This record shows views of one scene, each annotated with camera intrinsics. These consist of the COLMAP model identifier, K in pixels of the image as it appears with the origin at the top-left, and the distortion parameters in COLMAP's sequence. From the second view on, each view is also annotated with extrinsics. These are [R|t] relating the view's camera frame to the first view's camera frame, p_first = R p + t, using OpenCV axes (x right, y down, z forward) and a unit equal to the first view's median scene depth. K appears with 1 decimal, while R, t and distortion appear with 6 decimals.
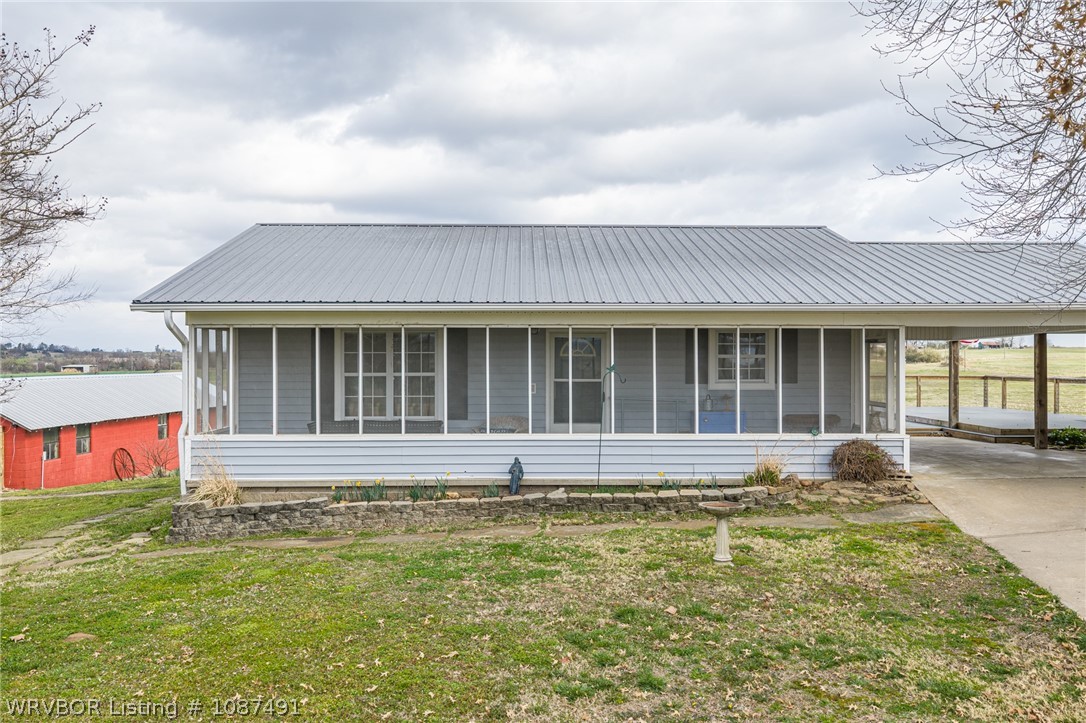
lens RADIAL K [[905.3, 0, 545.3], [0, 905.3, 355.9], [0, 0, 1]] dist [0.006960, -0.009753]
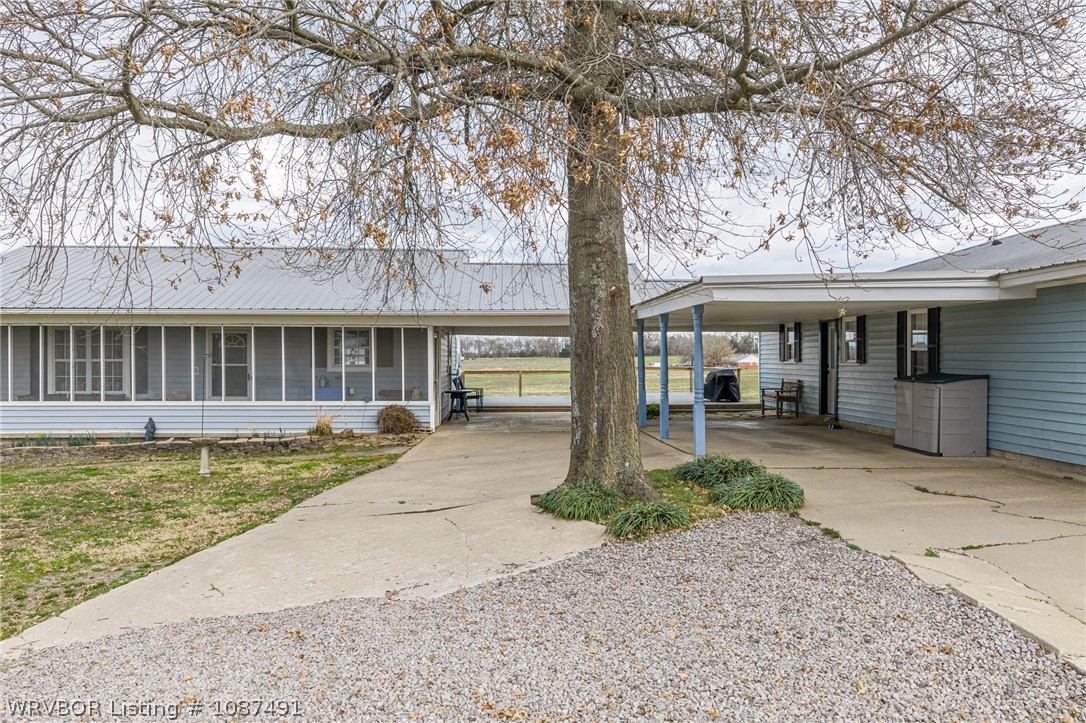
lens RADIAL K [[905.3, 0, 541.0], [0, 905.3, 364.4], [0, 0, 1]] dist [0.006960, -0.009753]
pose [[0.999838, 0.000887, 0.017963, 0.542494], [-0.001071, 0.999947, 0.010214, 0.013472], [-0.017953, -0.010231, 0.999786, -0.419110]]
